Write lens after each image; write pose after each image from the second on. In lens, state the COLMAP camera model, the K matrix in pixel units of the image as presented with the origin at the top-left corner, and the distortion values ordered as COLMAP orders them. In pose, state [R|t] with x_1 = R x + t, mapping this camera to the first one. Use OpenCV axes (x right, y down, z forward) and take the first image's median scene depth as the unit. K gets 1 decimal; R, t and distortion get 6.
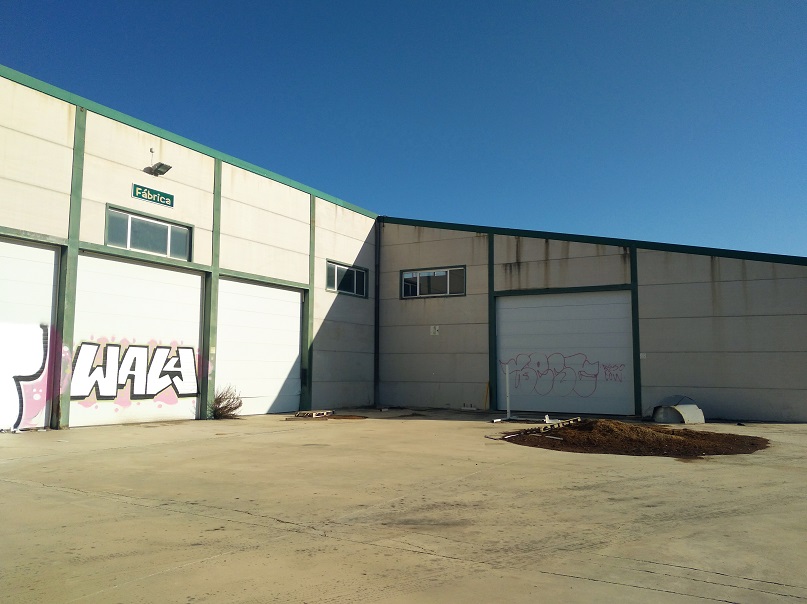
lens RADIAL K [[704.5, 0, 398.9], [0, 704.5, 300.6], [0, 0, 1]] dist [0.093021, -0.223442]
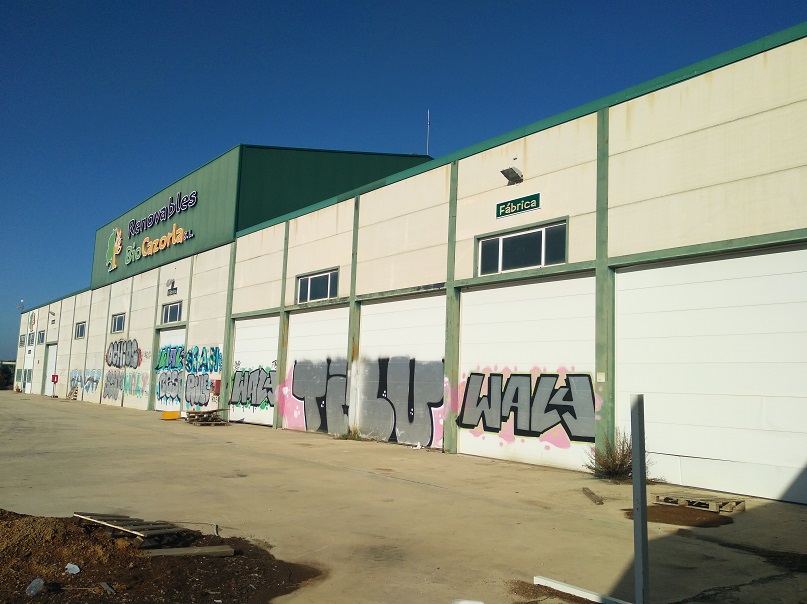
lens RADIAL K [[697.1, 0, 403.5], [0, 697.1, 302.0], [0, 0, 1]] dist [0.148924, -0.441745]
pose [[-0.397938, -0.132361, -0.907814, 0.510925], [0.057548, 0.983987, -0.168693, 0.115351], [0.915606, -0.119372, -0.383949, 1.230435]]
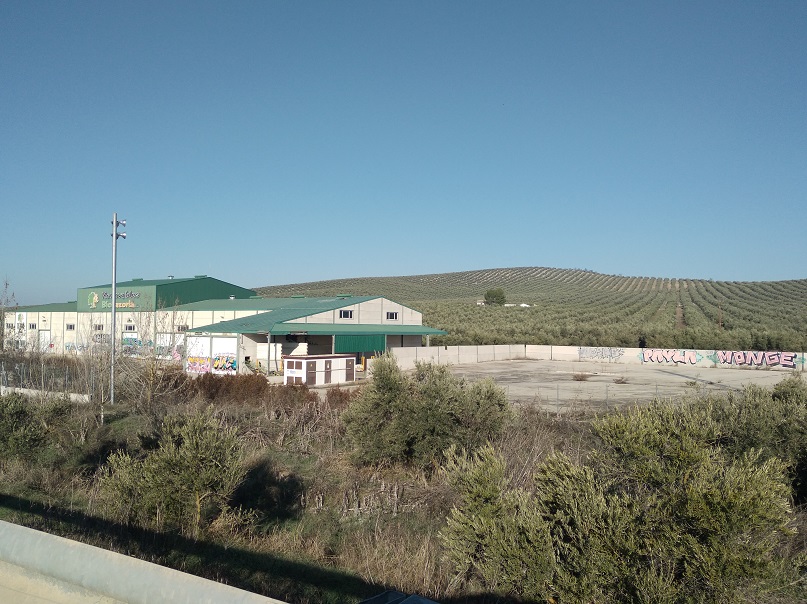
lens RADIAL K [[701.9, 0, 389.6], [0, 701.9, 303.7], [0, 0, 1]] dist [0.074280, -0.252064]
pose [[-0.142769, -0.041561, -0.988883, 4.919354], [0.090972, 0.994338, -0.054925, 0.127838], [0.985566, -0.097802, -0.138180, 3.090792]]
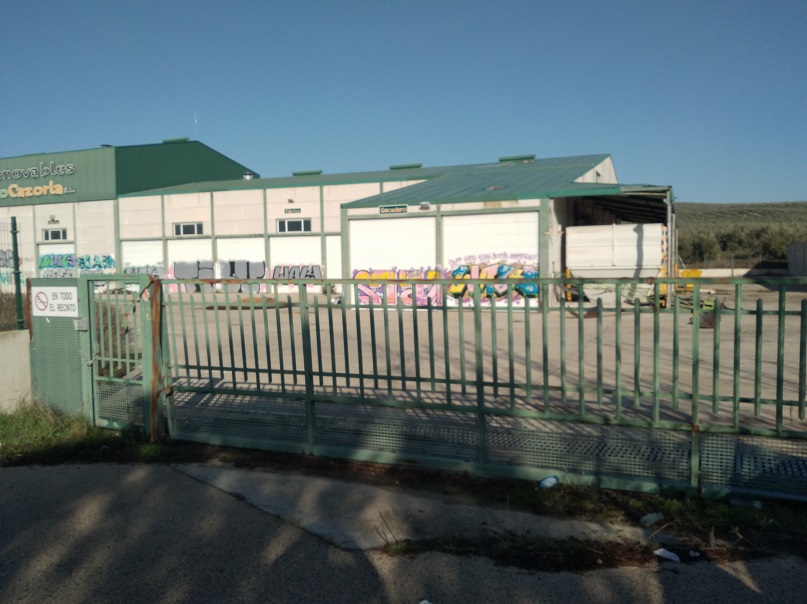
lens RADIAL K [[704.5, 0, 398.9], [0, 704.5, 300.6], [0, 0, 1]] dist [0.093021, -0.223442]
pose [[0.107269, 0.047455, -0.993097, 2.465388], [0.119961, 0.990945, 0.060310, 0.080111], [0.986966, -0.125603, 0.100605, 1.119410]]
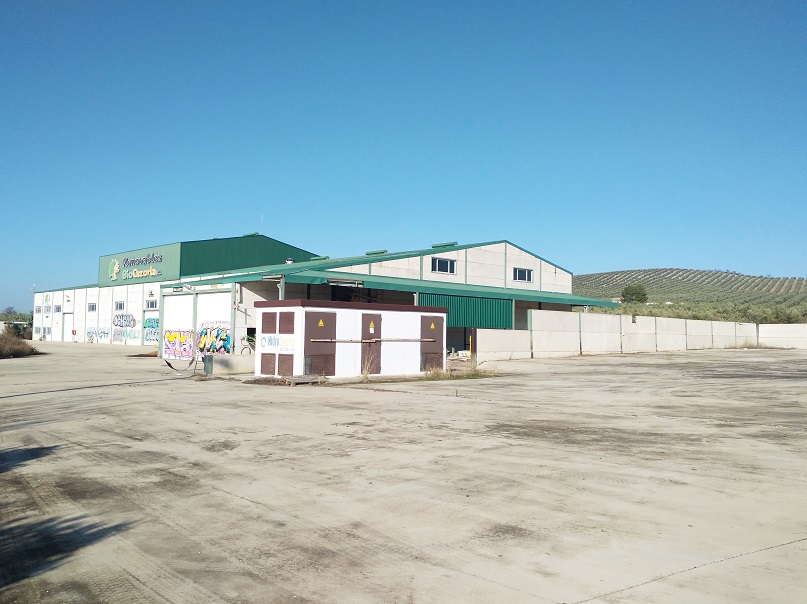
lens RADIAL K [[701.9, 0, 389.6], [0, 701.9, 303.7], [0, 0, 1]] dist [0.074280, -0.252064]
pose [[-0.305587, -0.052154, -0.950735, 2.877693], [0.080860, 0.993470, -0.080488, 0.271604], [0.948725, -0.101472, -0.299374, 2.736858]]
